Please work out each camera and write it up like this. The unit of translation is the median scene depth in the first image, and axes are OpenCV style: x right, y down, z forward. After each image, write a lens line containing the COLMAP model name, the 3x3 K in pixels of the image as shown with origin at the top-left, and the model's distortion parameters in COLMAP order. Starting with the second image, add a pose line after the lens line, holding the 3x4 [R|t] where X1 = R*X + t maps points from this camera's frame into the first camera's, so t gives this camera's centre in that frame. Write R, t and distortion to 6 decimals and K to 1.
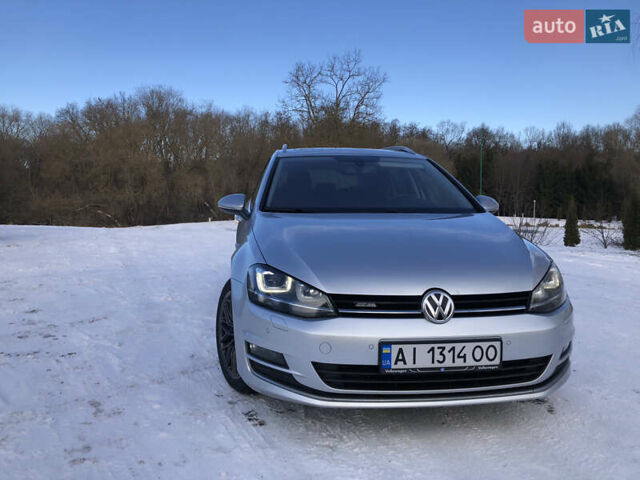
lens RADIAL K [[522.4, 0, 317.0], [0, 522.4, 241.7], [0, 0, 1]] dist [0.027291, -0.008368]
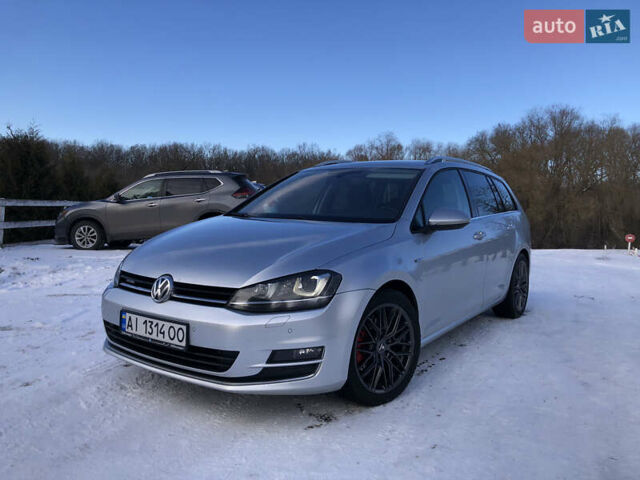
lens RADIAL K [[522.4, 0, 316.0], [0, 522.4, 241.4], [0, 0, 1]] dist [0.027291, -0.008368]
pose [[0.731721, 0.053948, -0.679466, 1.169077], [-0.084169, 0.996385, -0.011531, -0.000759], [0.676387, 0.065627, 0.733617, 0.315048]]
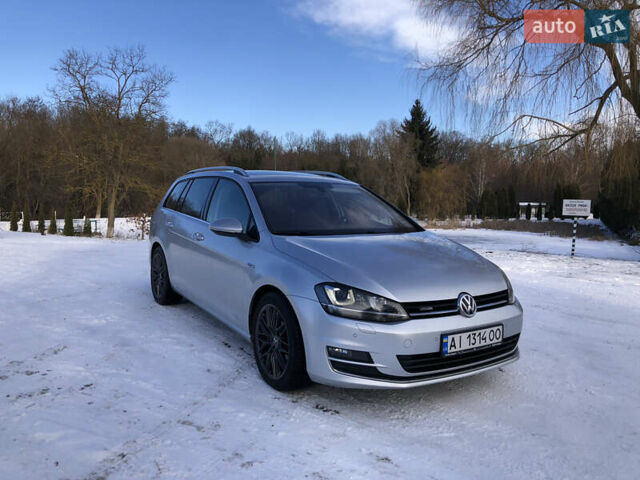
lens RADIAL K [[522.4, 0, 315.6], [0, 522.4, 239.7], [0, 0, 1]] dist [0.027291, -0.008368]
pose [[0.905474, -0.029651, 0.423365, -0.659449], [0.029682, 0.999538, 0.006522, -0.067019], [-0.423363, 0.006661, 0.905935, -0.098169]]
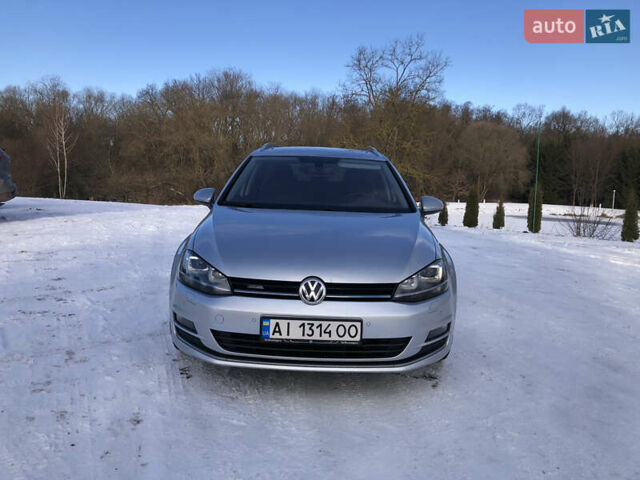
lens RADIAL K [[522.4, 0, 316.3], [0, 522.4, 240.1], [0, 0, 1]] dist [0.027291, -0.008368]
pose [[0.990775, 0.042054, -0.128830, 0.354574], [-0.038002, 0.998707, 0.033753, -0.035239], [0.130083, -0.028546, 0.991092, -0.200001]]
